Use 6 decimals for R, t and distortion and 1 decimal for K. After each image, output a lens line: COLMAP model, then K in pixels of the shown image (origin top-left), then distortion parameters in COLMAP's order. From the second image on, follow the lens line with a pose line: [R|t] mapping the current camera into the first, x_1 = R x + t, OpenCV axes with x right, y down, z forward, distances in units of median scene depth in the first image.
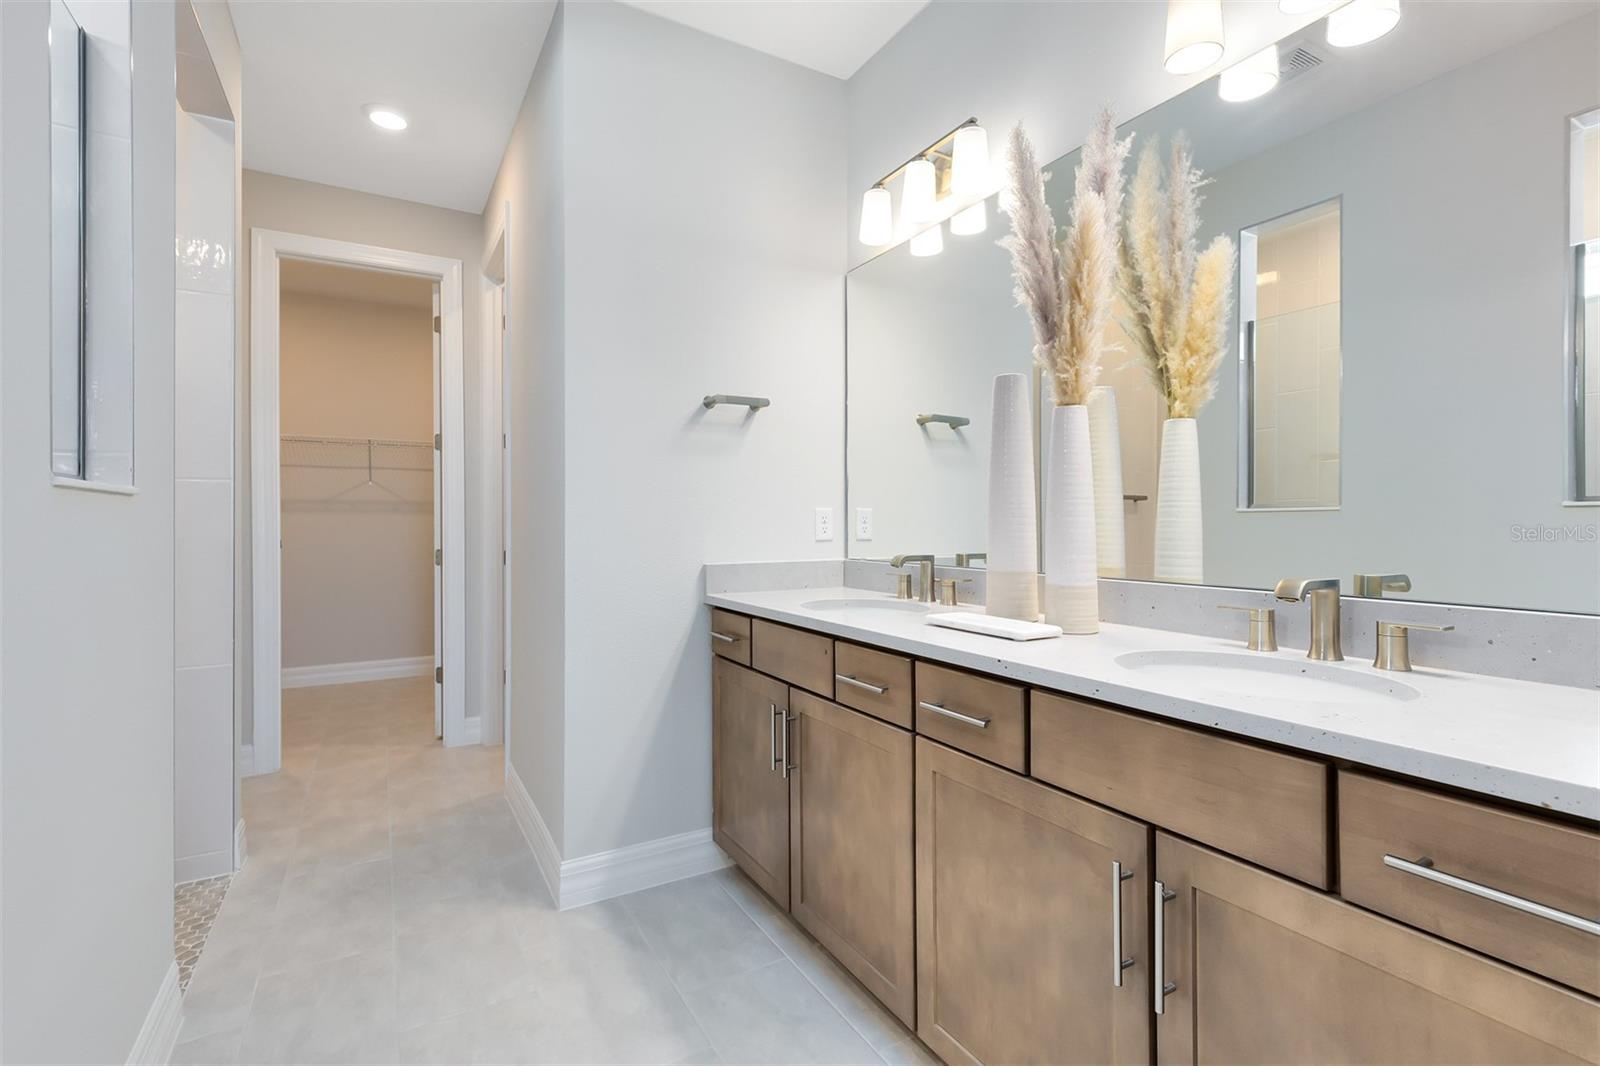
lens RADIAL K [[747.5, 0, 800.0], [0, 747.5, 529.3], [0, 0, 1]] dist [-0.004375, -0.000559]
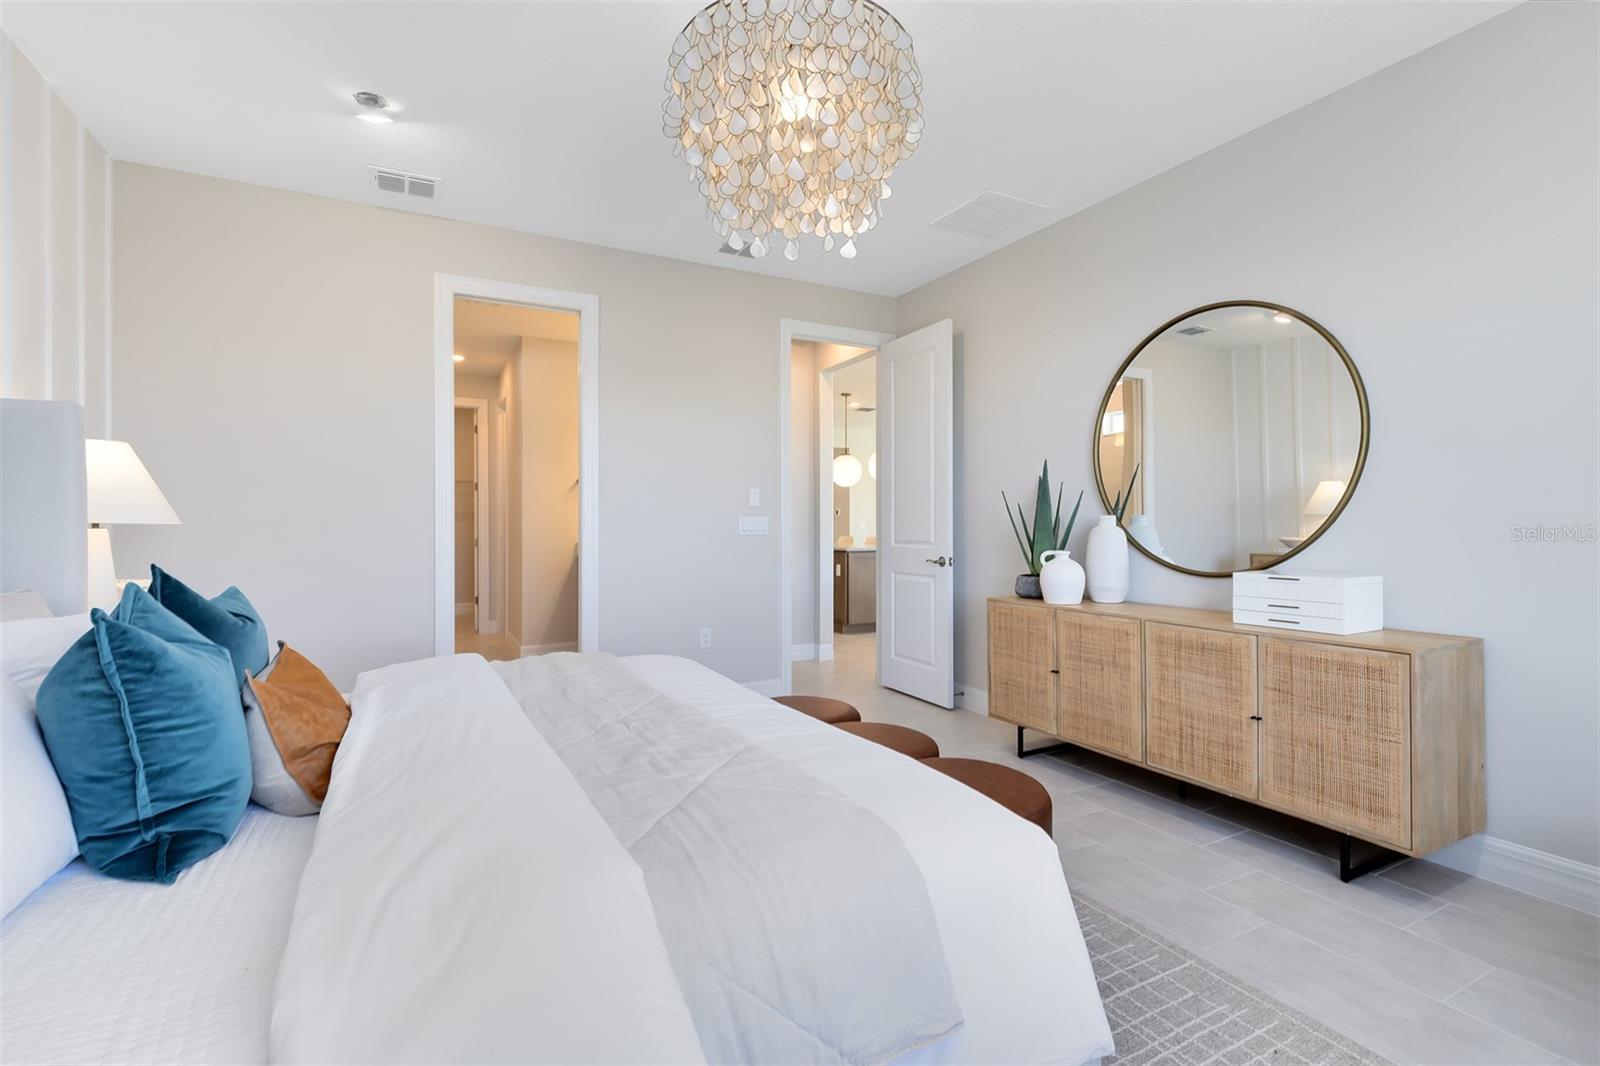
lens RADIAL K [[747.5, 0, 800.9], [0, 747.5, 529.1], [0, 0, 1]] dist [-0.004375, -0.000559]
pose [[0.999397, 0.000977, -0.034700, 0.488171], [-0.000955, 0.999999, 0.000651, -0.002645], [0.034700, -0.000618, 0.999398, -1.041392]]
